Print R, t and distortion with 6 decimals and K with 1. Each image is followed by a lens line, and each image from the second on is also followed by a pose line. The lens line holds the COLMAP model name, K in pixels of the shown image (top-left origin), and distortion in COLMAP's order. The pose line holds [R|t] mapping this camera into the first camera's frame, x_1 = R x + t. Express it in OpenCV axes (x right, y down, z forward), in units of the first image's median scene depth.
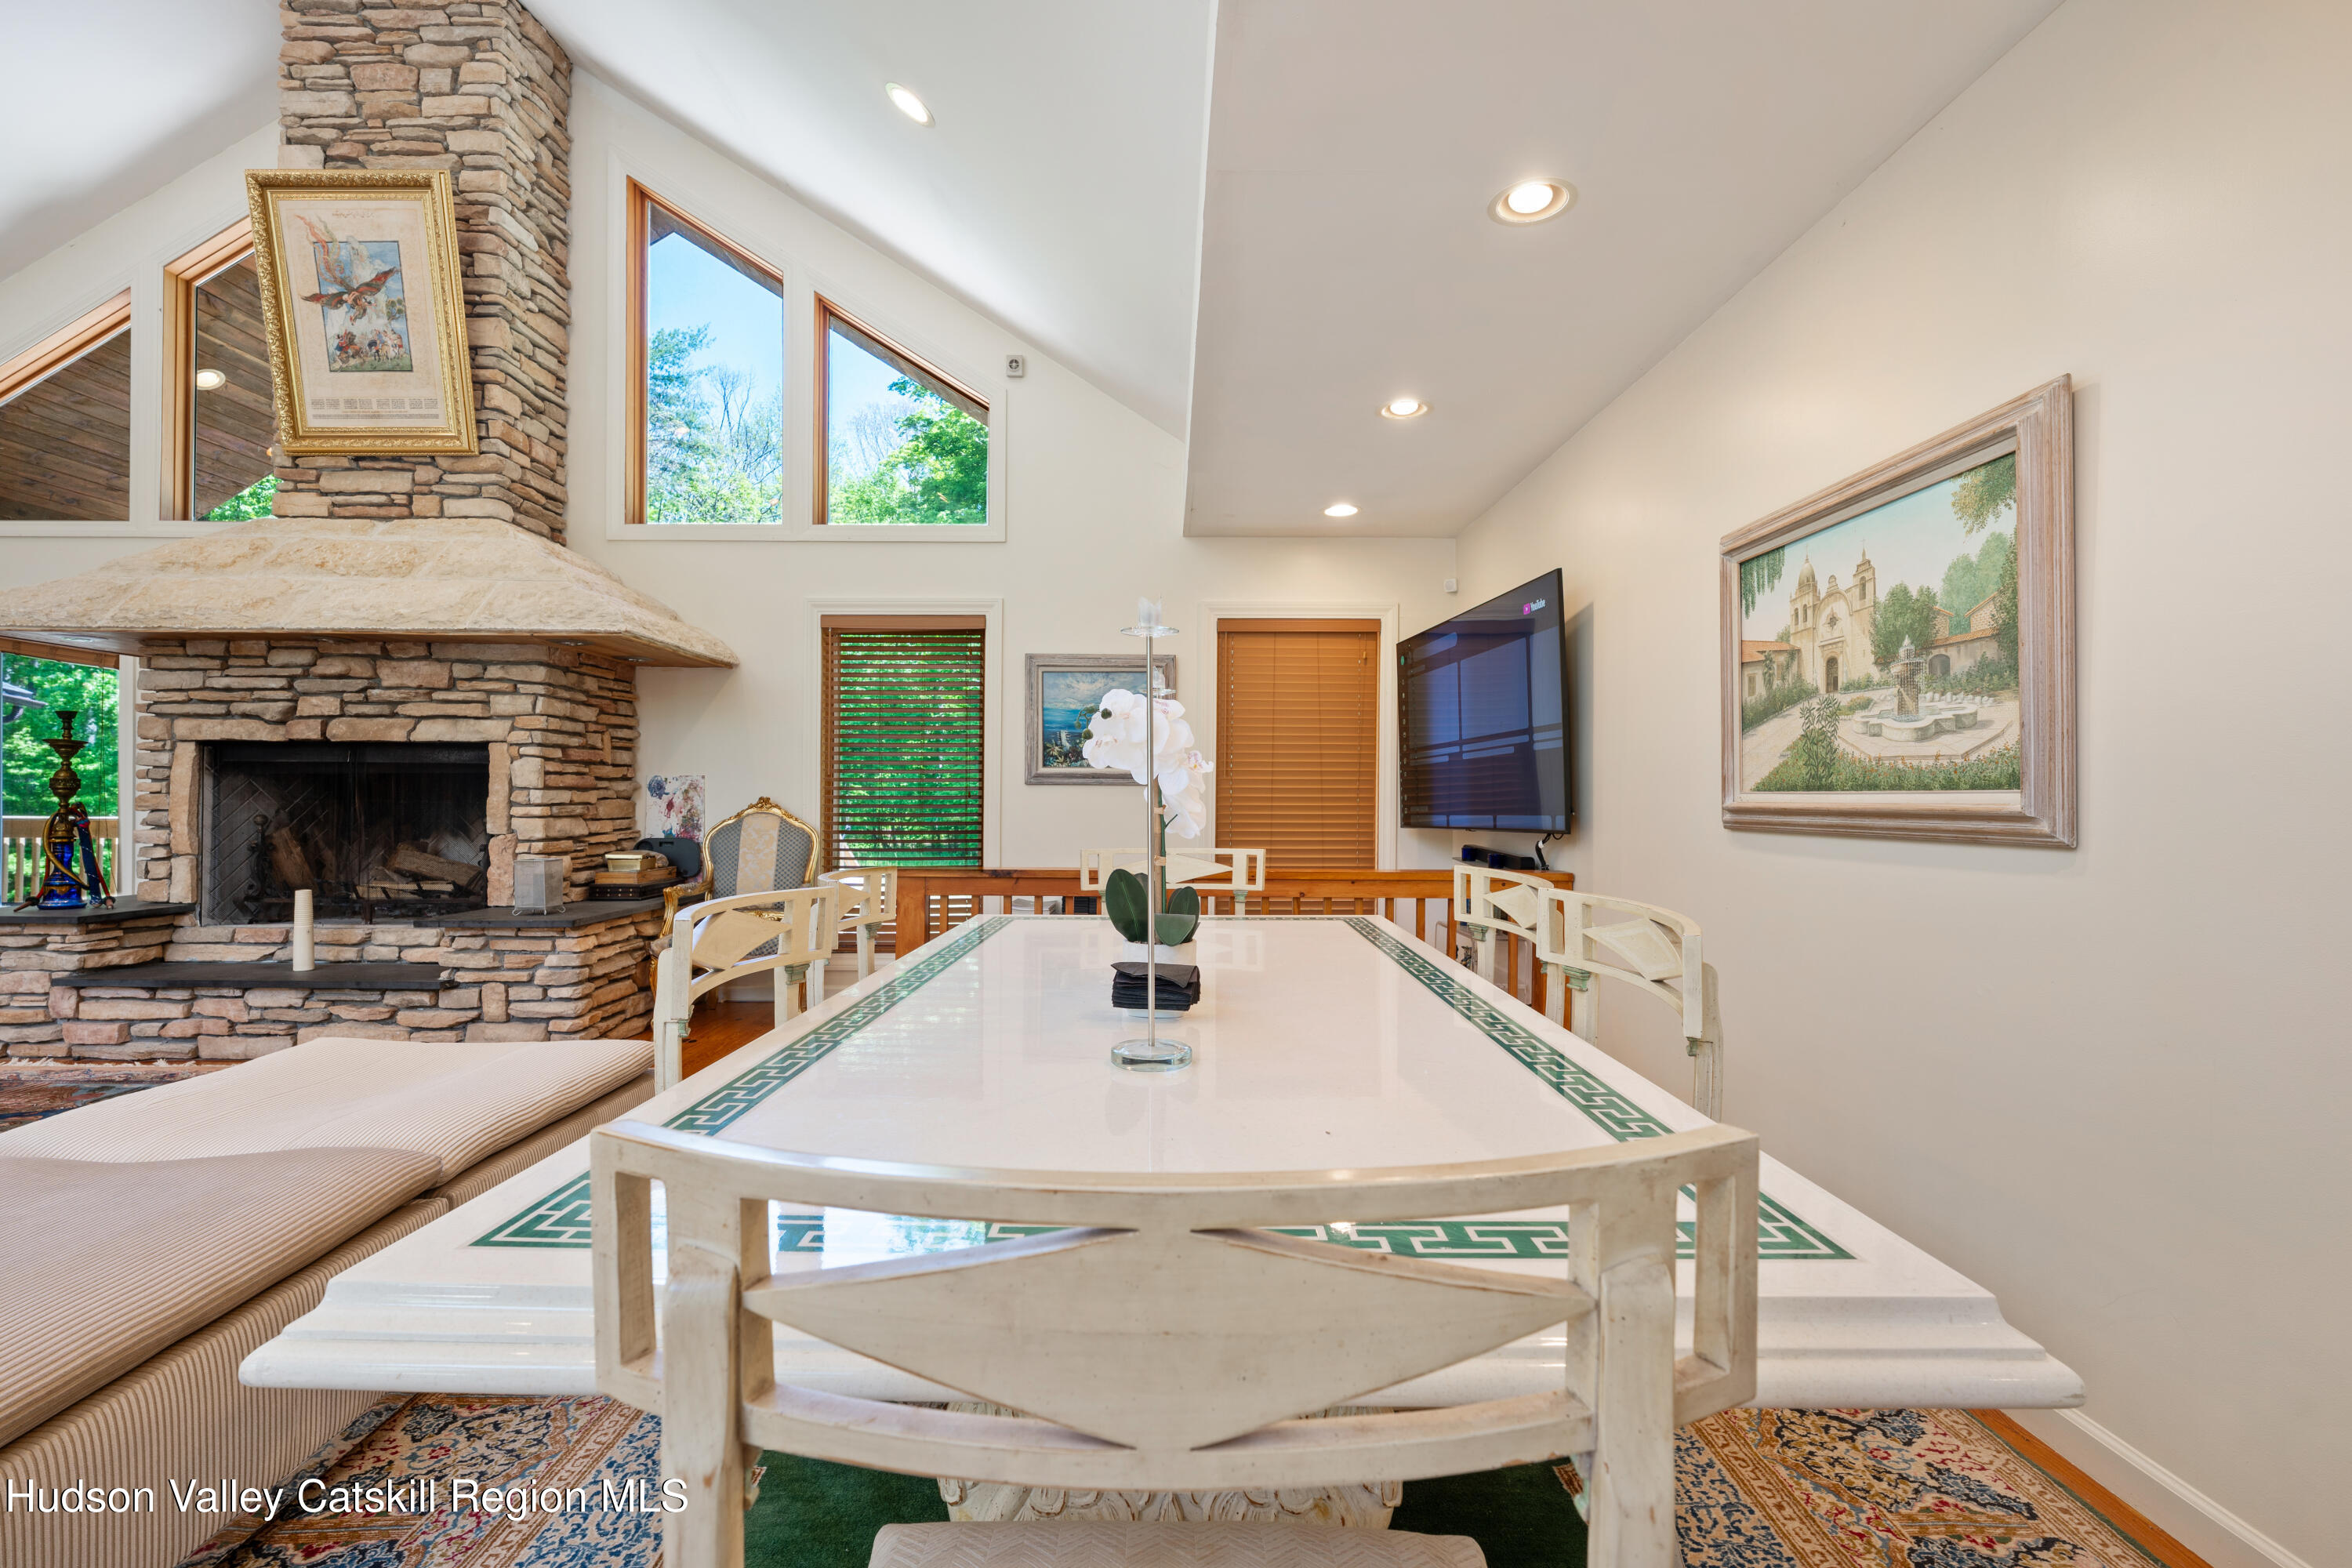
lens RADIAL K [[1046.2, 0, 1172.3], [0, 1046.2, 790.6], [0, 0, 1]] dist [-0.001977, 0.000364]
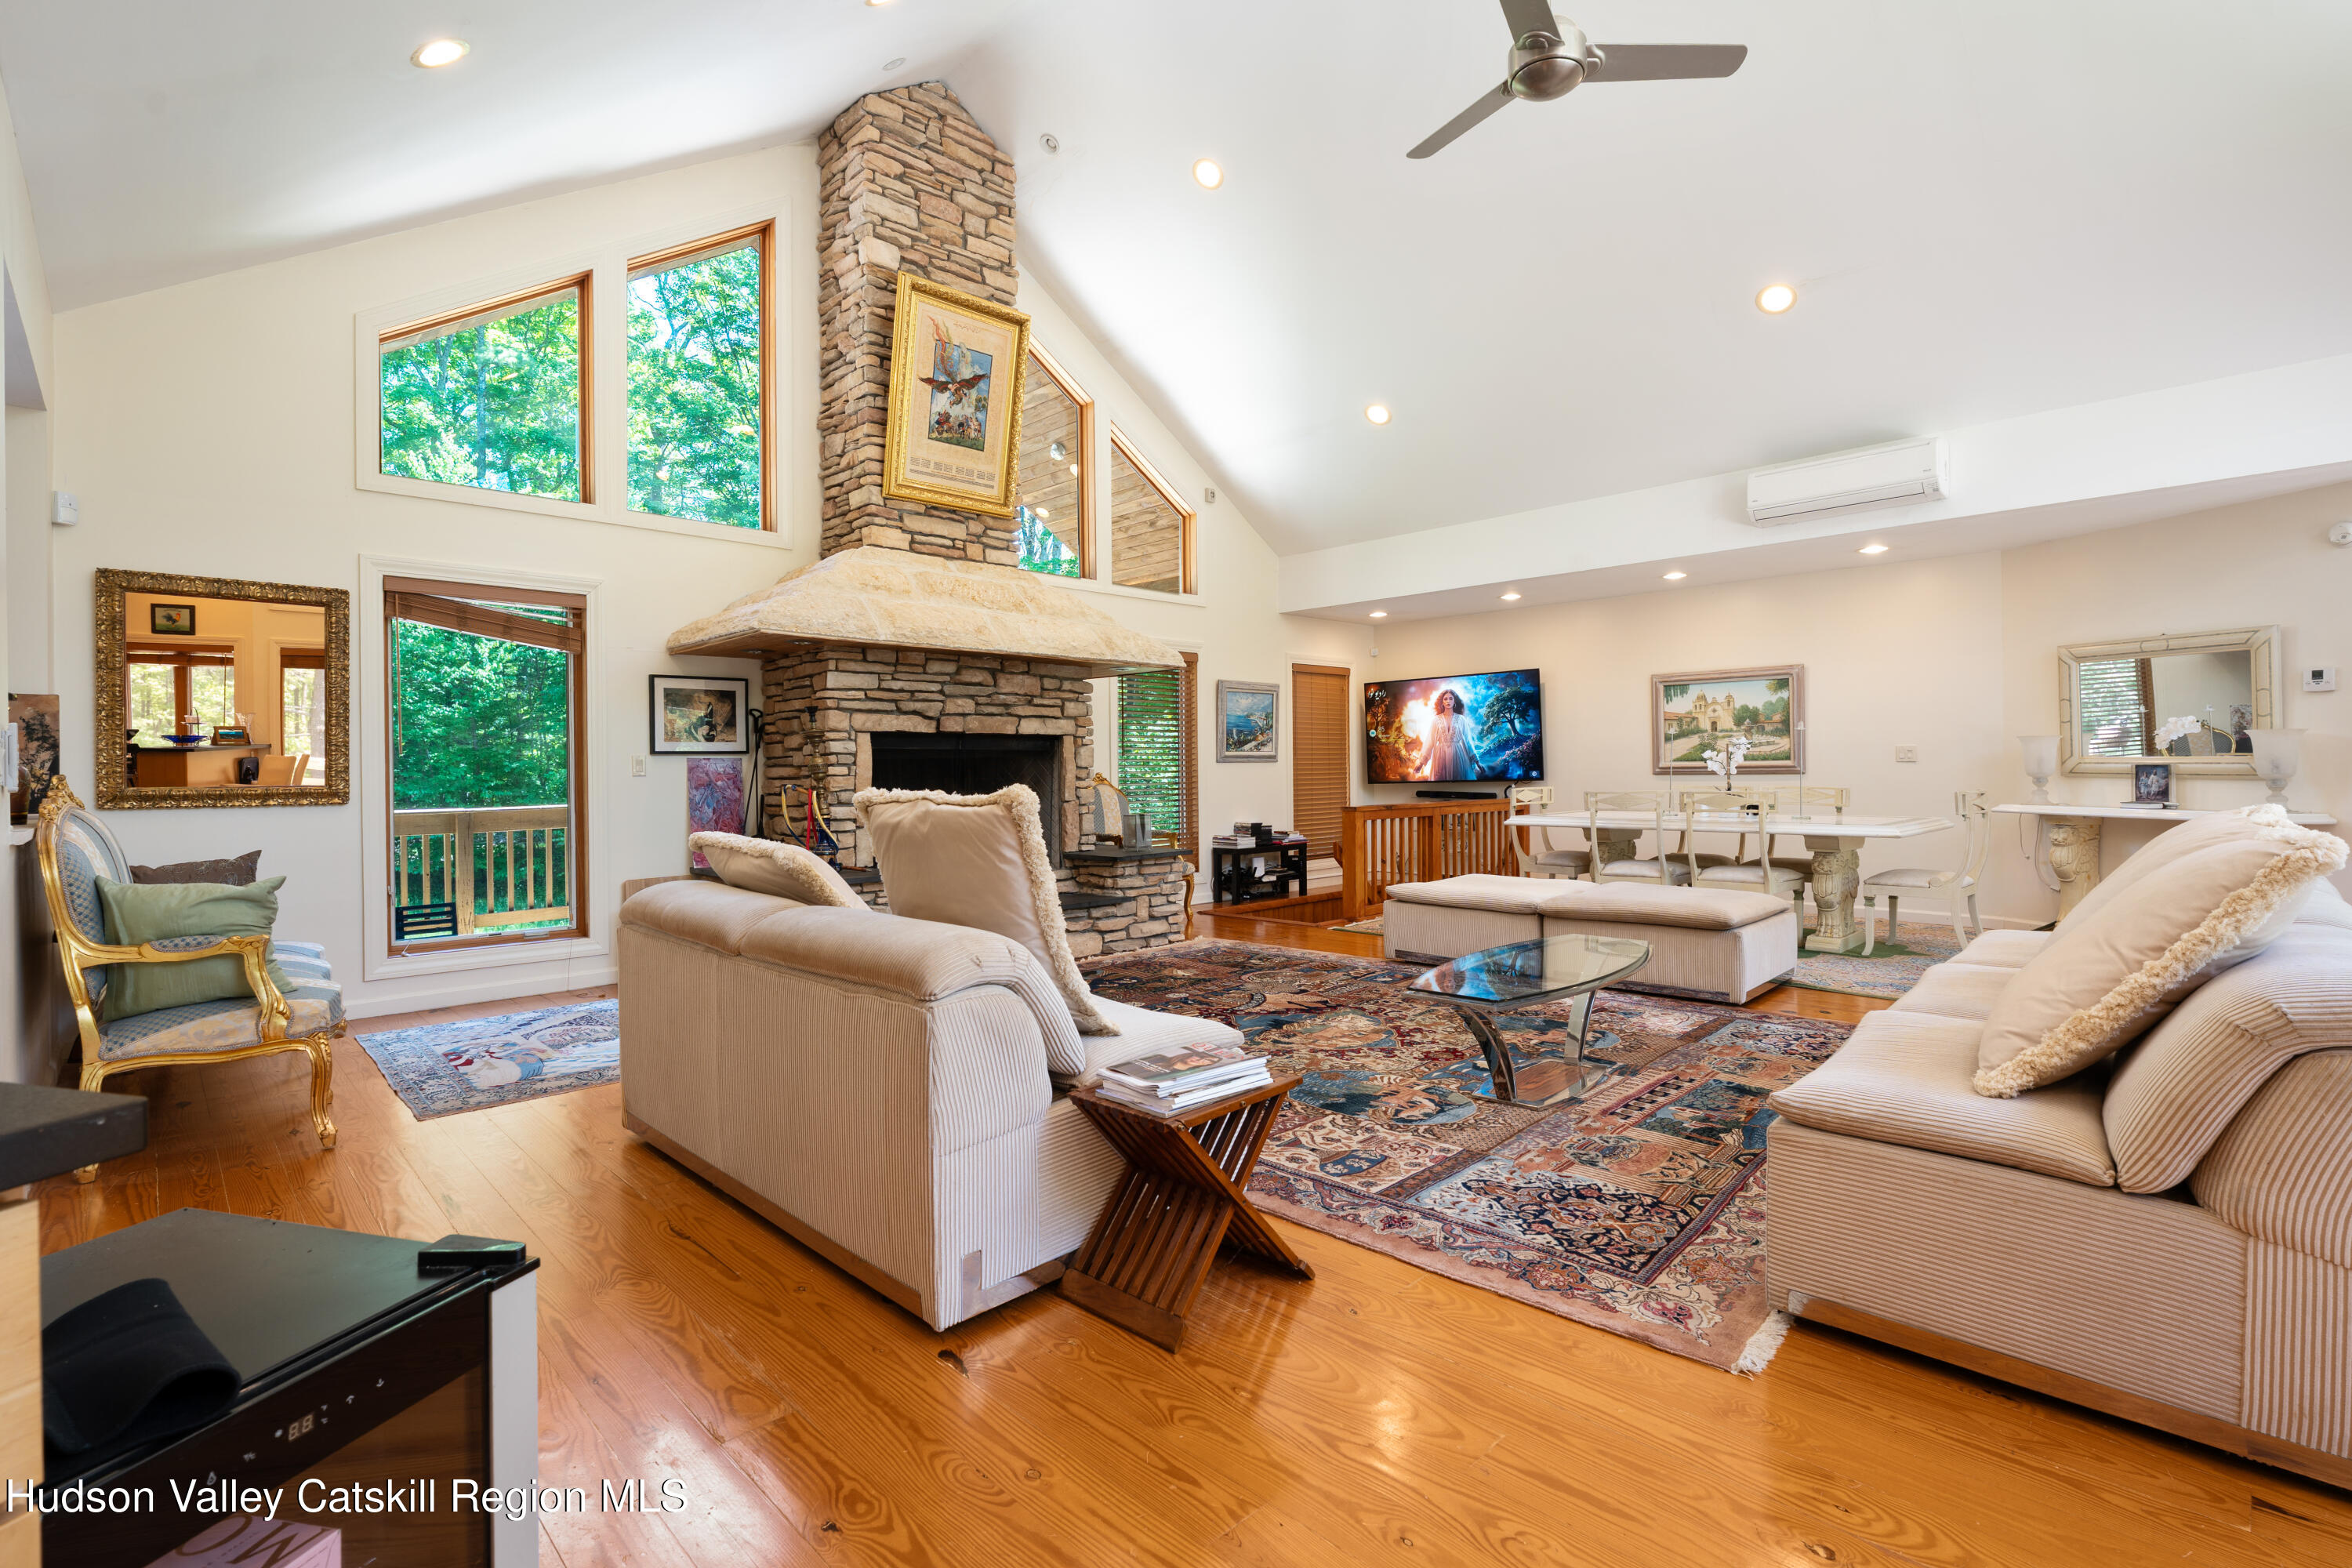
lens RADIAL K [[1084.9, 0, 1178.0], [0, 1084.9, 764.2], [0, 0, 1]] dist [-0.000936, 0.000481]
pose [[0.711509, -0.010735, 0.702595, -1.567180], [0.011637, 0.999926, 0.003494, -0.010792], [-0.702581, 0.005690, 0.711581, -0.142748]]
